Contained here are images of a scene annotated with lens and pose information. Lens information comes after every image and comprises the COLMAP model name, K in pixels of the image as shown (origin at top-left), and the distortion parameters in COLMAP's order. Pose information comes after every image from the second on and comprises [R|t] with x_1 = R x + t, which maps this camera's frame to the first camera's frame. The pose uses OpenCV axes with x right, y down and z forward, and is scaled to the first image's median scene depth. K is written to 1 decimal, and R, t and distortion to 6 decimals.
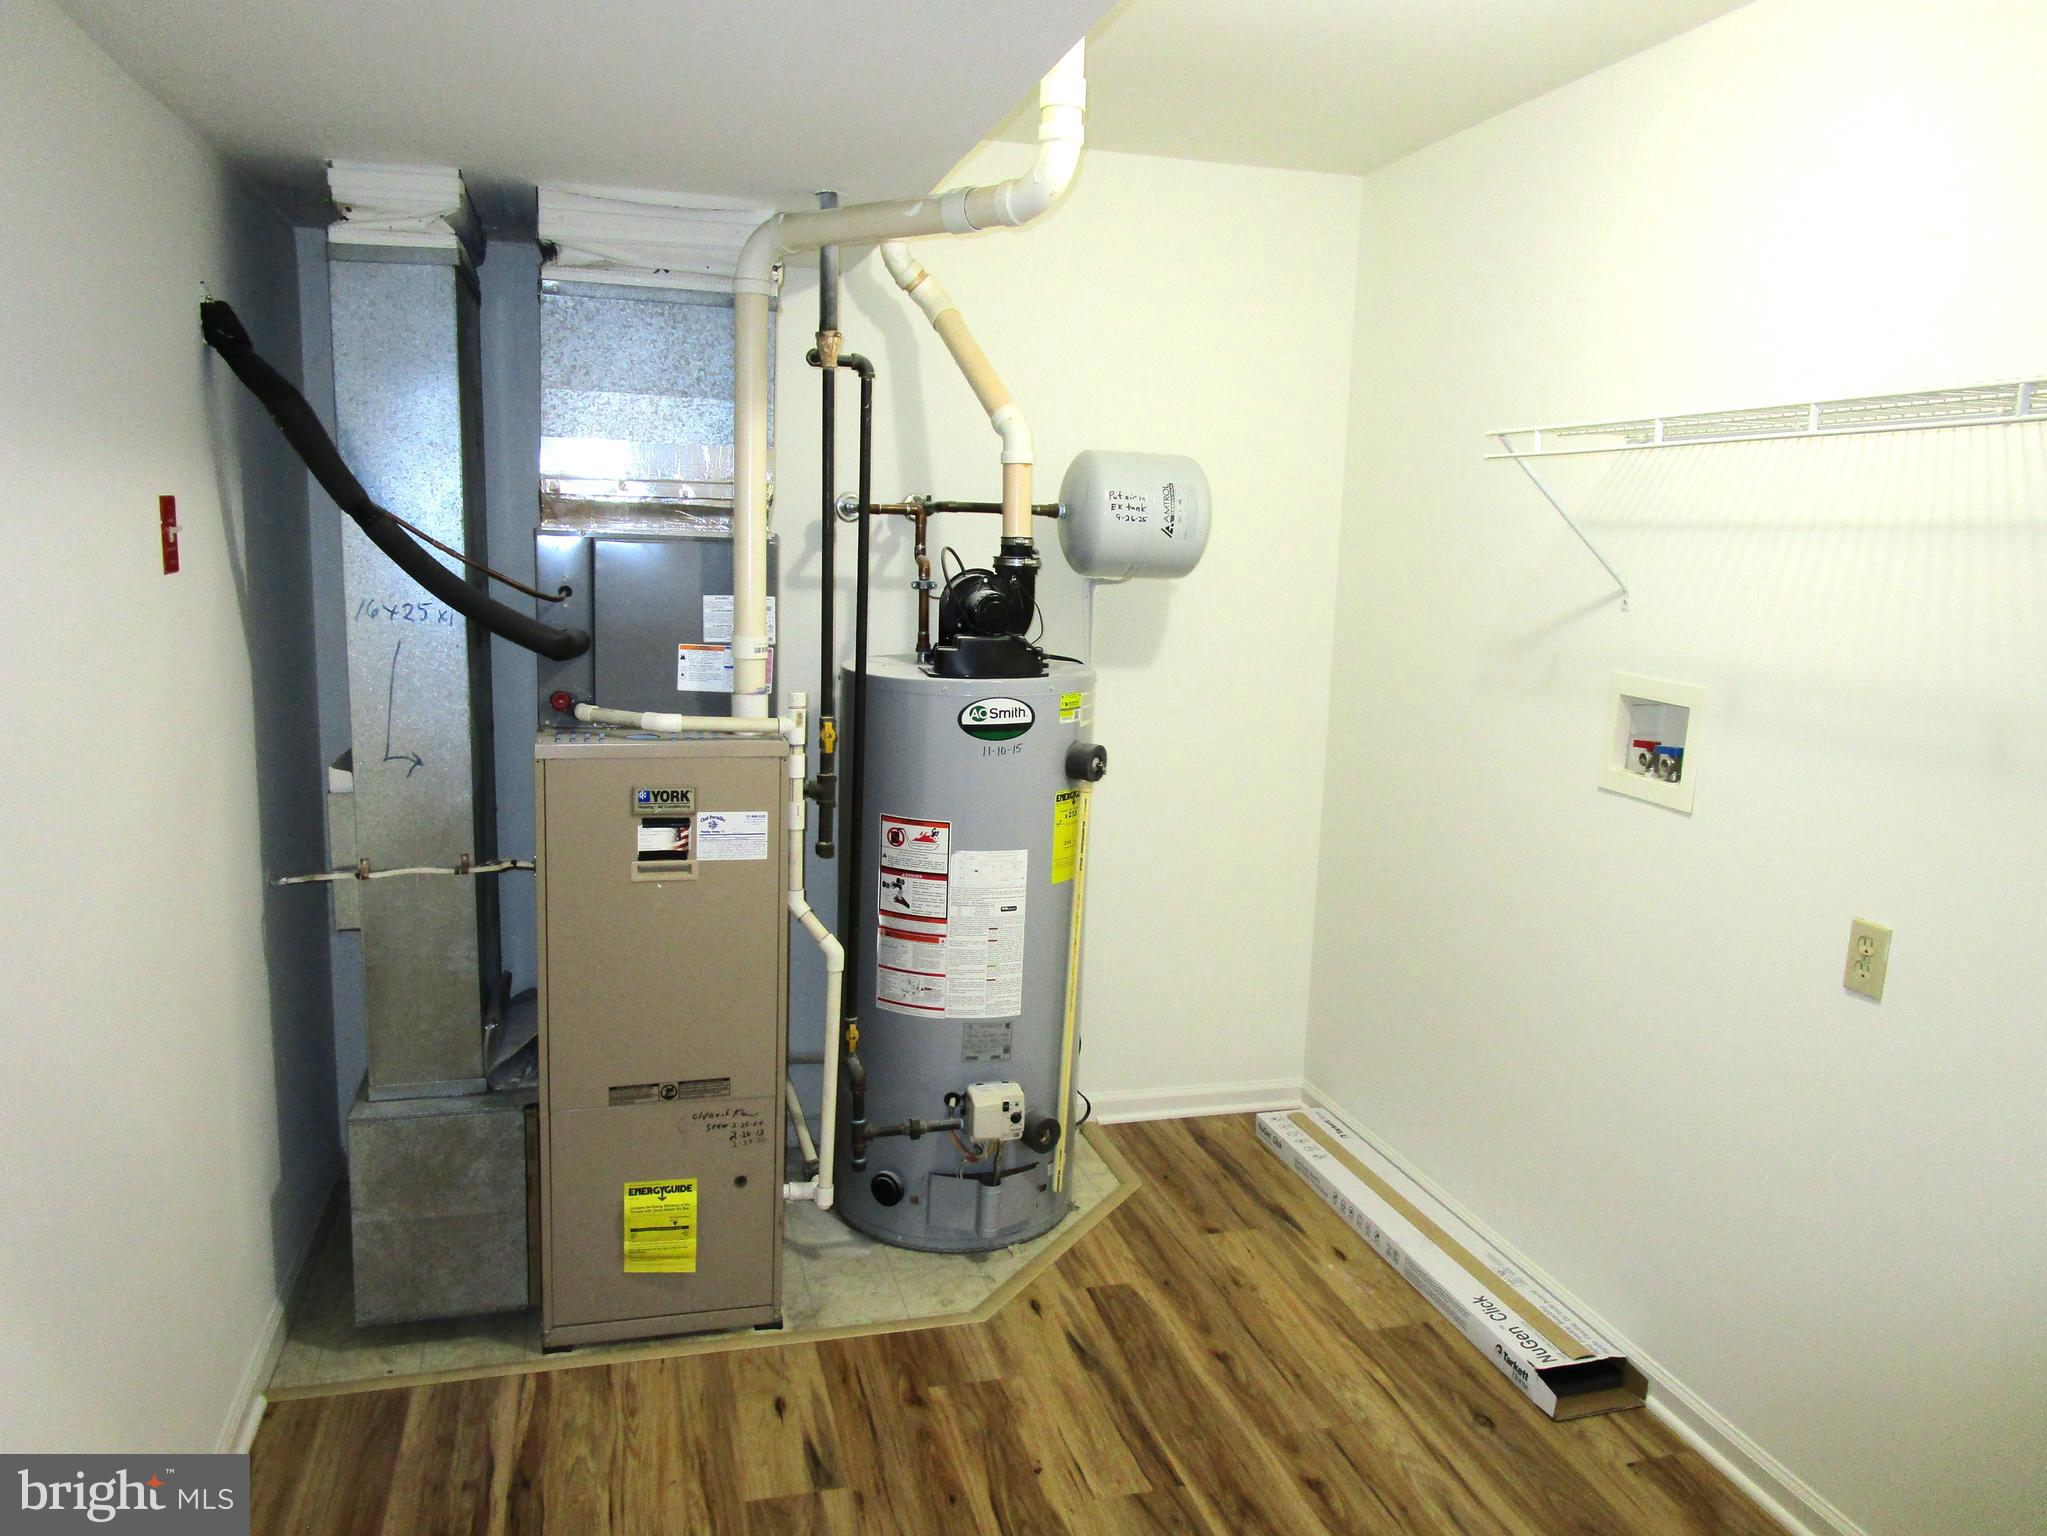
lens RADIAL K [[1478.5, 0, 1035.2], [0, 1478.5, 767.9], [0, 0, 1]] dist [-0.012673, -0.006221]
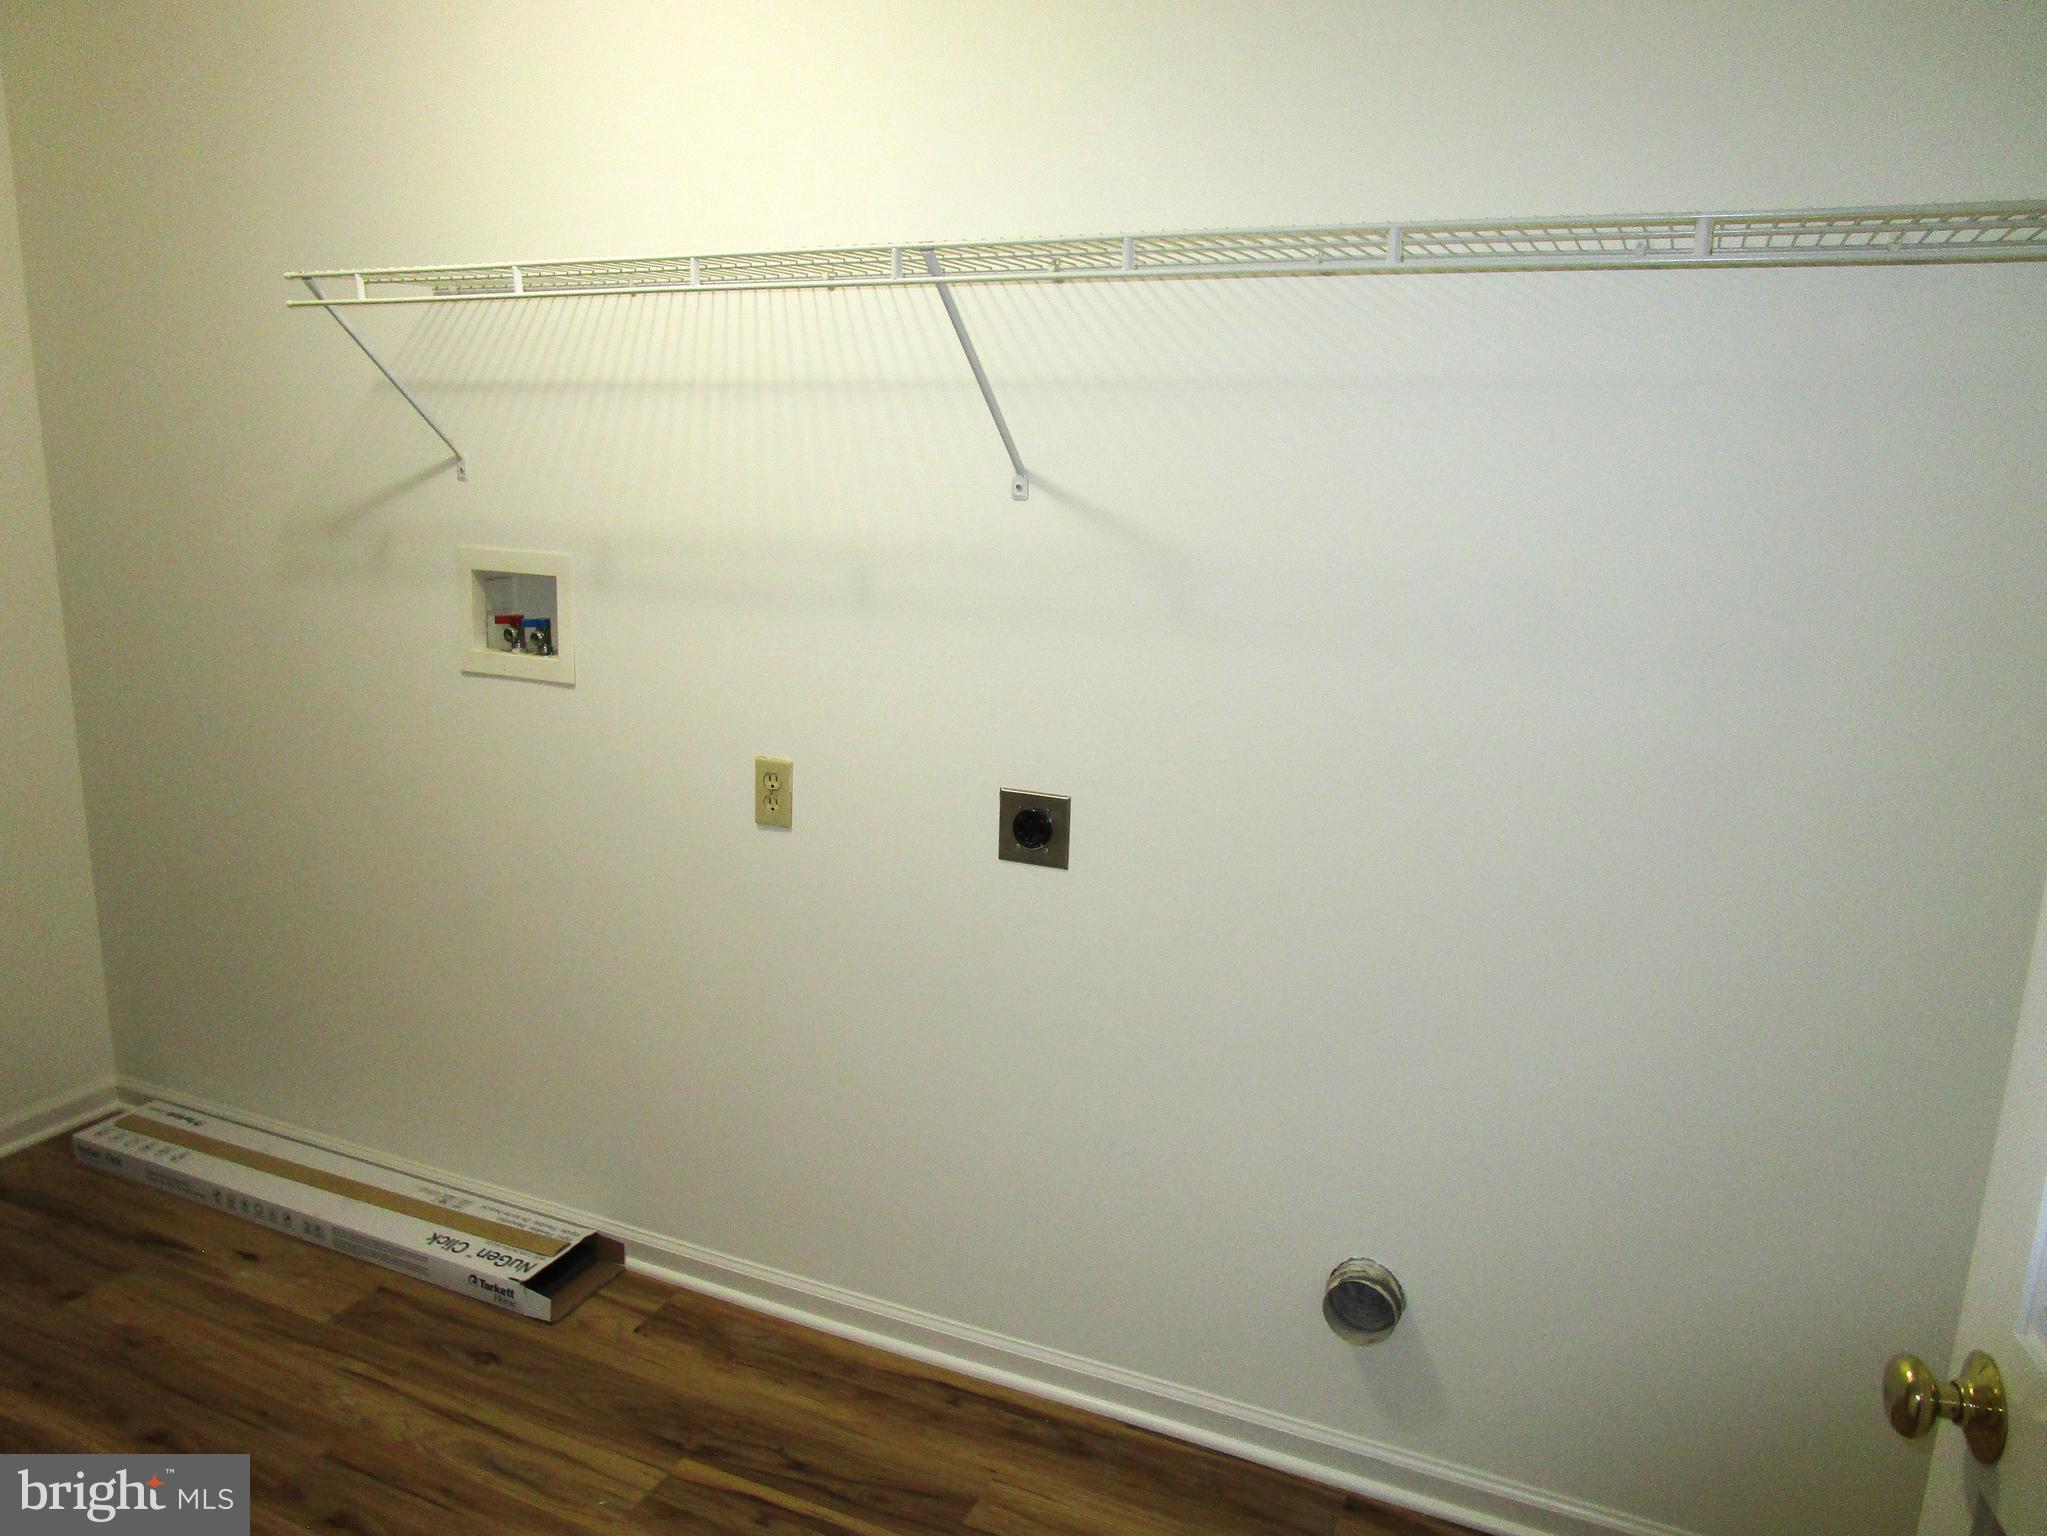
lens RADIAL K [[1478.5, 0, 1035.2], [0, 1478.5, 767.9], [0, 0, 1]] dist [-0.012673, -0.006221]
pose [[0.652338, -0.188307, 0.734163, -0.081229], [0.124905, 0.982110, 0.140920, -0.013611], [-0.747565, -0.000227, 0.664188, 0.111233]]
